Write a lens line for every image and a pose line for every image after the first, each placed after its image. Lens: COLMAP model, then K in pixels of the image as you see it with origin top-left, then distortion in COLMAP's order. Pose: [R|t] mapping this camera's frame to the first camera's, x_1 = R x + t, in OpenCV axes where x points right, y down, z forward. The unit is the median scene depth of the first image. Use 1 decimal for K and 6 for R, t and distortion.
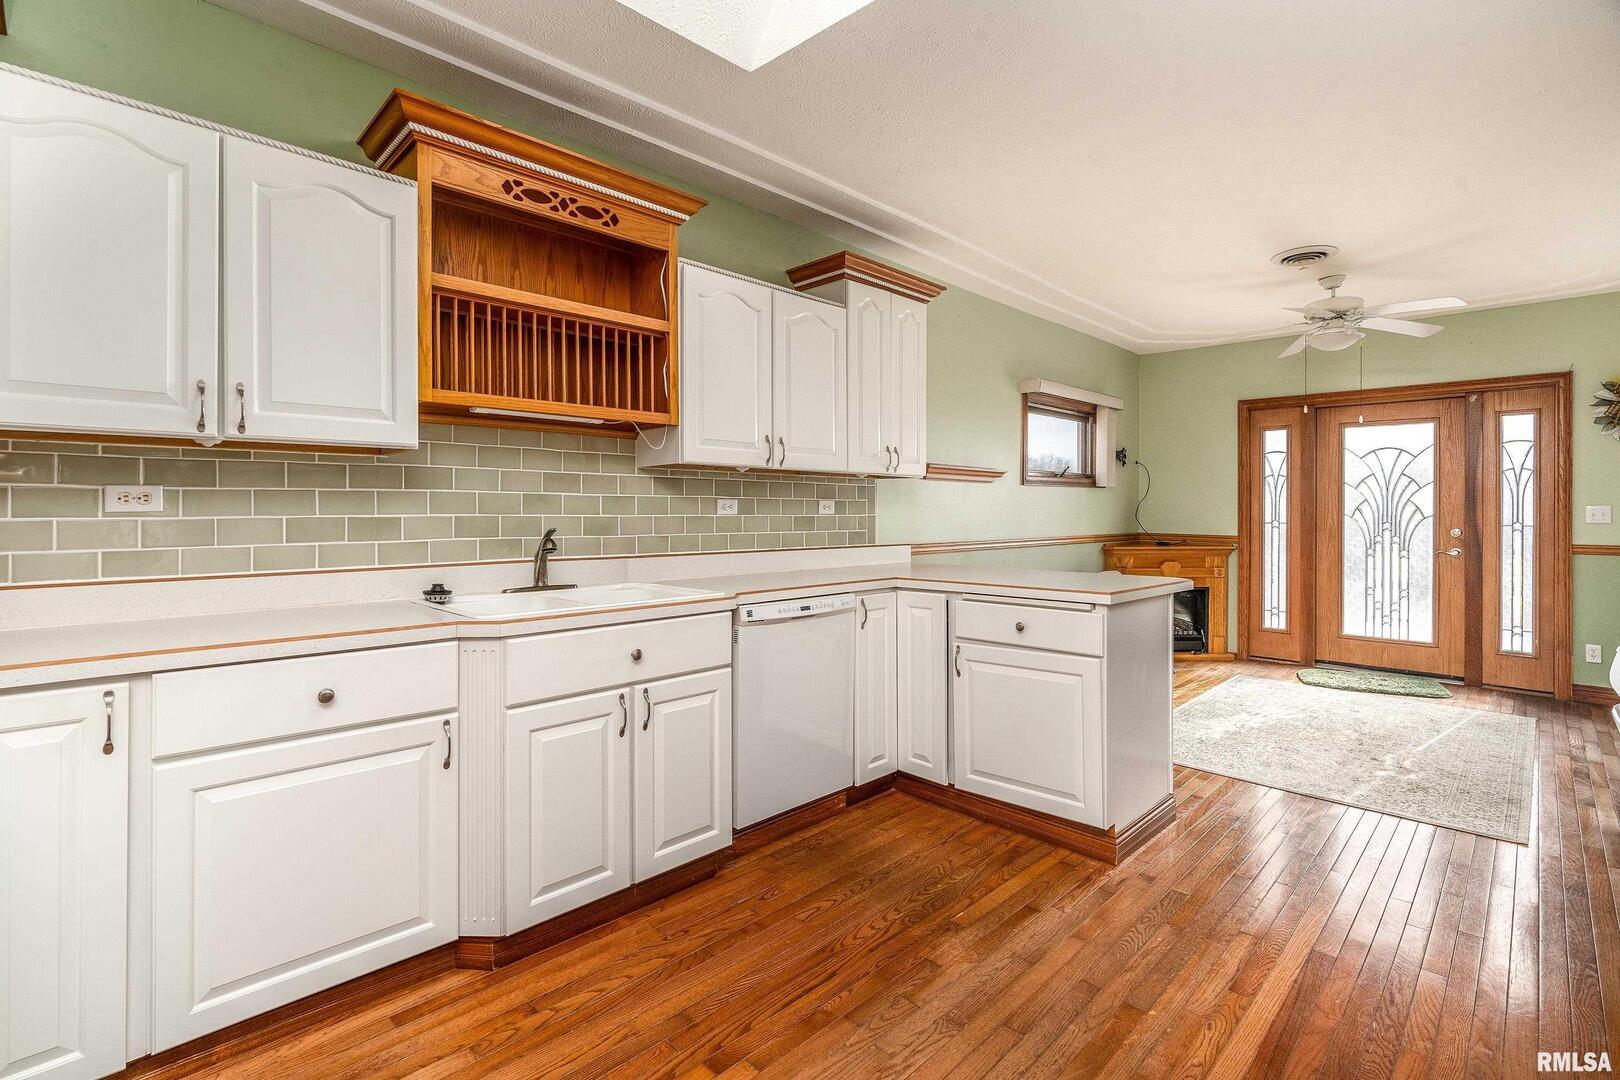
lens RADIAL K [[766.0, 0, 812.6], [0, 766.0, 512.6], [0, 0, 1]] dist [-0.011529, 0.005496]
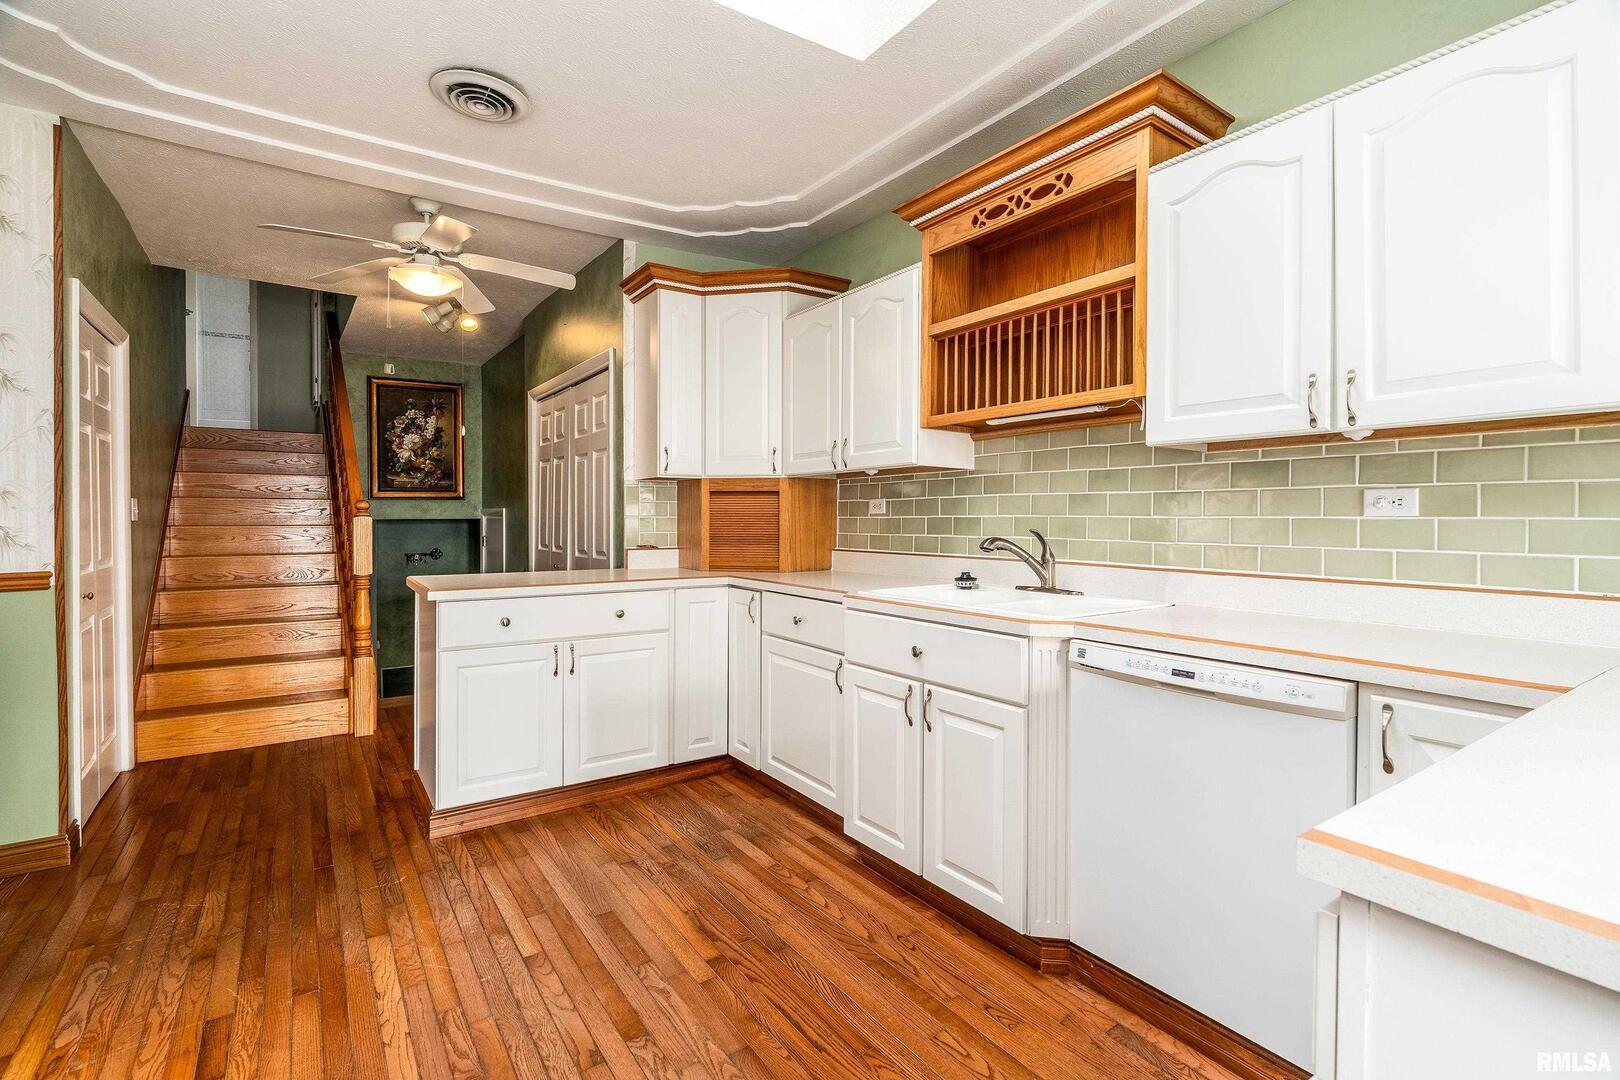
lens RADIAL K [[766.0, 0, 817.1], [0, 766.0, 522.8], [0, 0, 1]] dist [-0.011529, 0.005496]
pose [[-0.208367, 0.006628, -0.978028, 0.722853], [-0.002205, 0.999971, 0.007246, 0.006077], [0.978048, 0.003666, -0.208346, 0.982597]]
